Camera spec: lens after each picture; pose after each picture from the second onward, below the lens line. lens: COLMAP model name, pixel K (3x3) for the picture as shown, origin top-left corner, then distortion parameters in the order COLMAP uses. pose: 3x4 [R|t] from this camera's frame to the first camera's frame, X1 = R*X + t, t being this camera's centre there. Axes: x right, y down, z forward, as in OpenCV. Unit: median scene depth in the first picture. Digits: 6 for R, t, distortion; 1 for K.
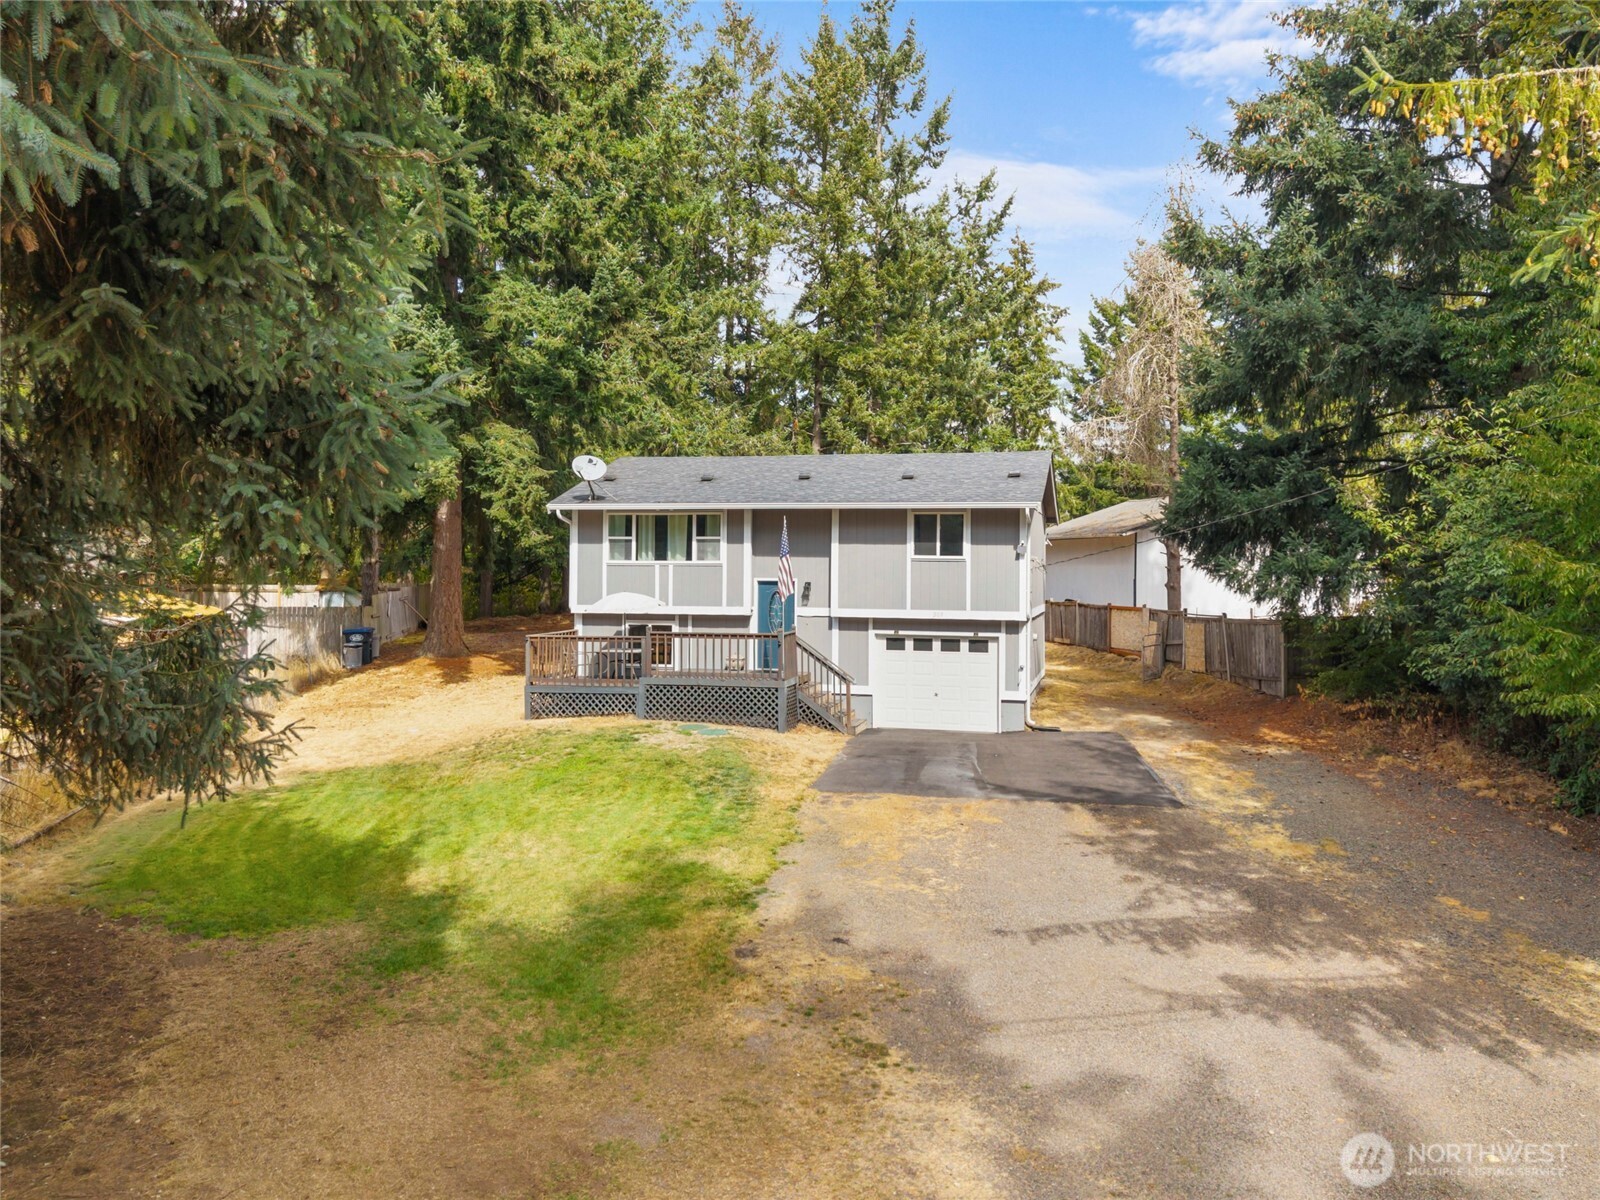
lens RADIAL K [[1154.7, 0, 800.9], [0, 1154.7, 531.8], [0, 0, 1]] dist [0.063452, -0.083123]
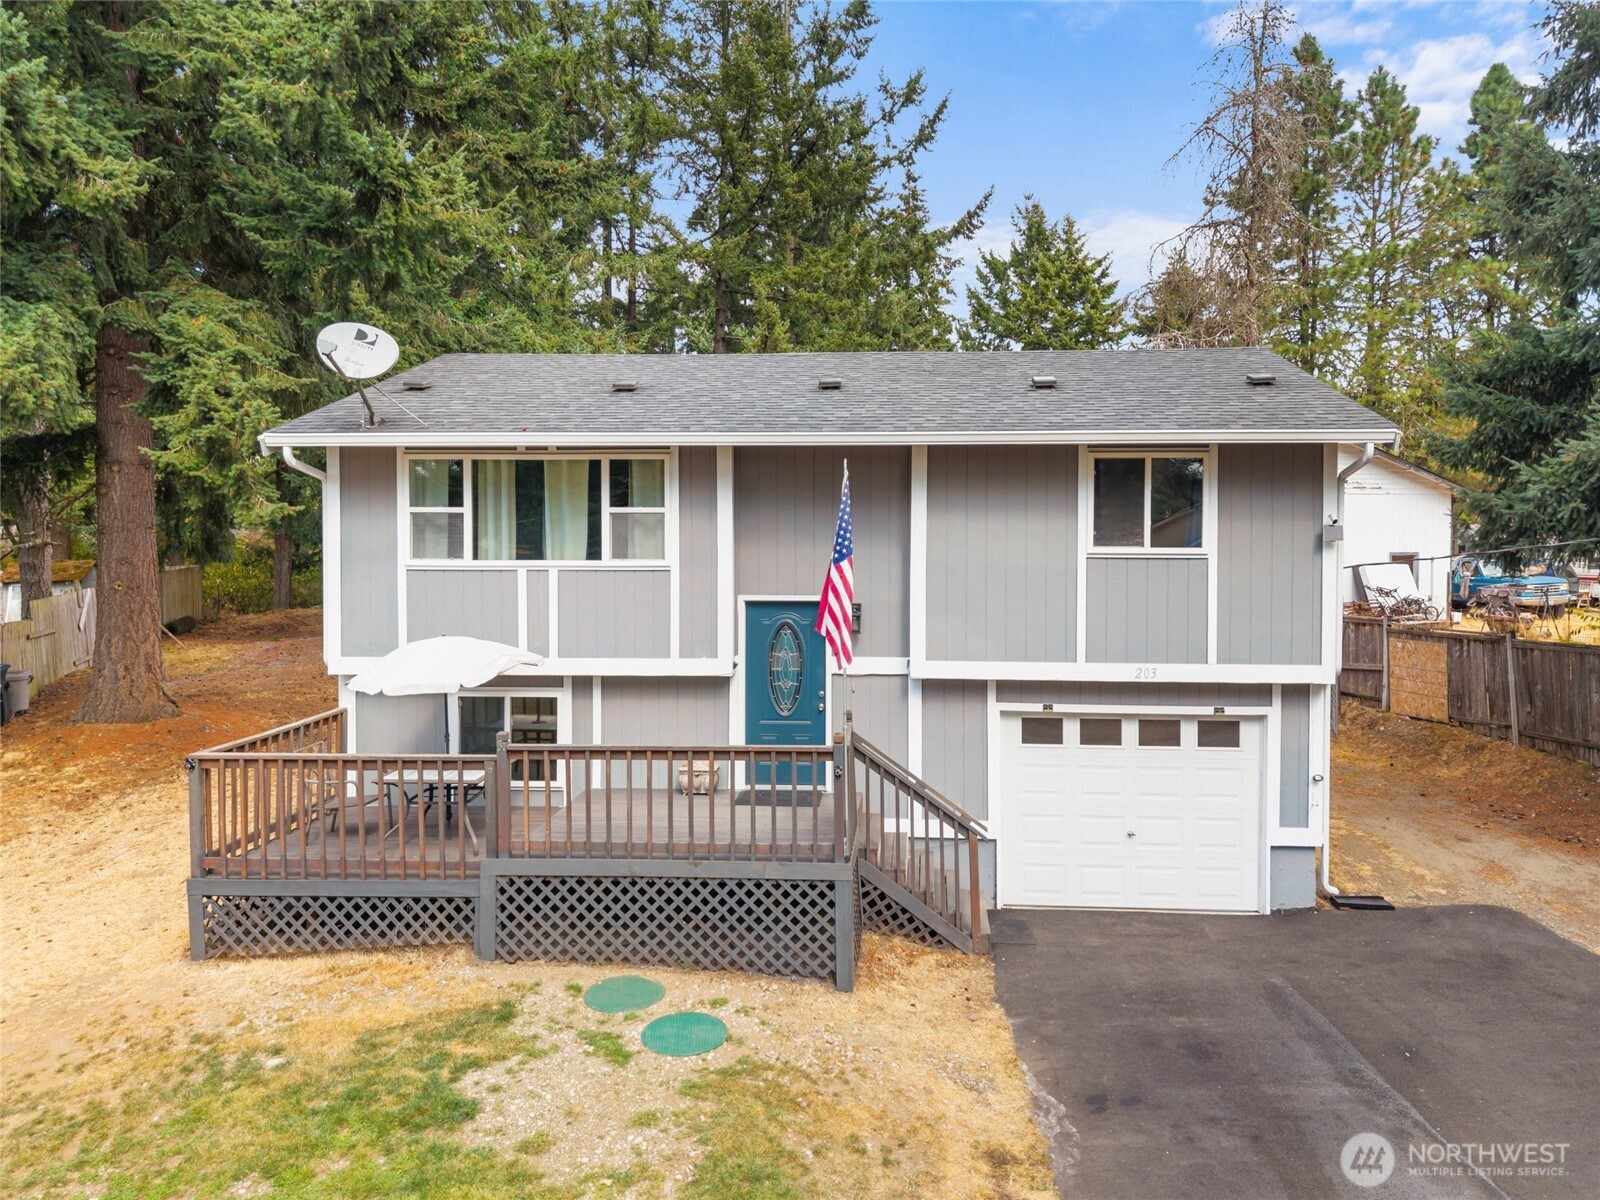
lens RADIAL K [[1221.9, 0, 884.8], [0, 1221.9, 527.6], [0, 0, 1]] dist [-0.001959, -0.003554]
pose [[0.985640, -0.006884, 0.168721, -0.064124], [0.002270, 0.999619, 0.027521, -0.000481], [-0.168846, -0.026743, 0.985279, 0.498622]]
